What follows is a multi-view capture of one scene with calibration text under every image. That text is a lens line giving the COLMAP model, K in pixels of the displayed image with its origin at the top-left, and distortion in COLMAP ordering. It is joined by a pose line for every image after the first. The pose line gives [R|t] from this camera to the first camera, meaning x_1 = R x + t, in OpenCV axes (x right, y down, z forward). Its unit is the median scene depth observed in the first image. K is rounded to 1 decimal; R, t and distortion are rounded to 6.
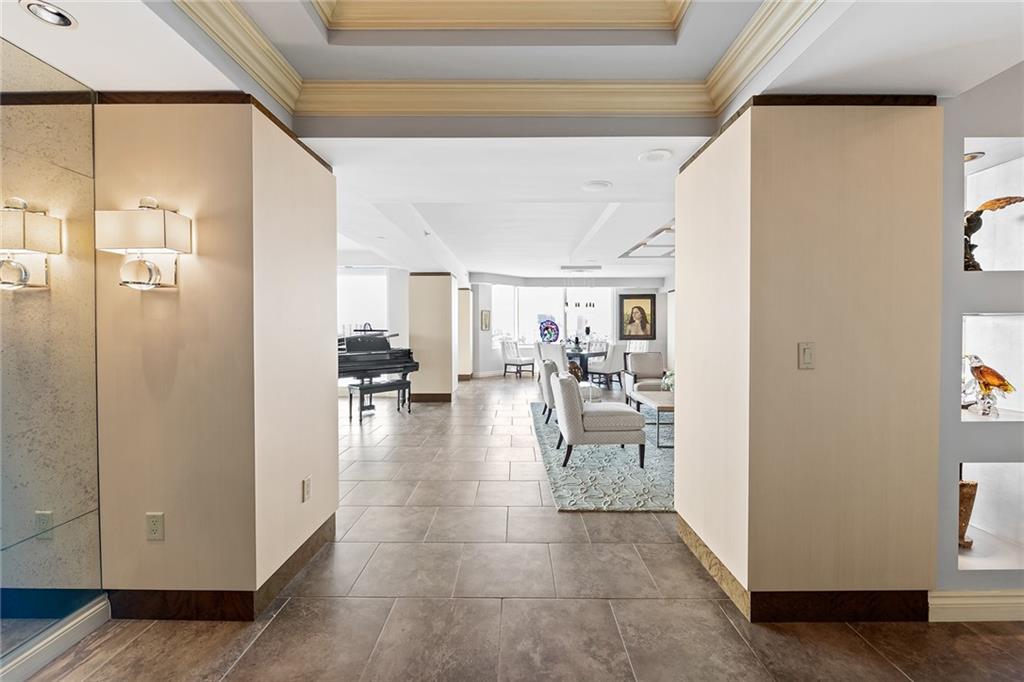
lens RADIAL K [[412.0, 0, 516.5], [0, 412.0, 335.1], [0, 0, 1]] dist [-0.003651, -0.001624]
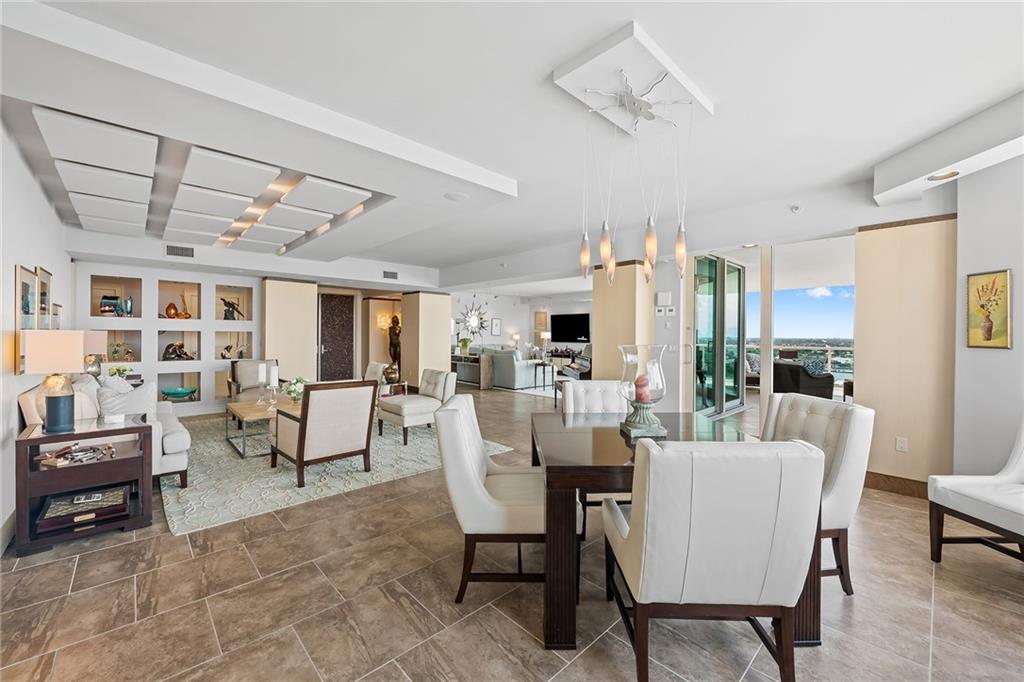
lens RADIAL K [[412.0, 0, 512.8], [0, 412.0, 337.8], [0, 0, 1]] dist [-0.003651, -0.001624]
pose [[-0.732977, -0.000685, -0.680253, 0.299396], [-0.015109, 0.999769, 0.015273, -0.015949], [0.680086, 0.021473, -0.732818, 0.907340]]
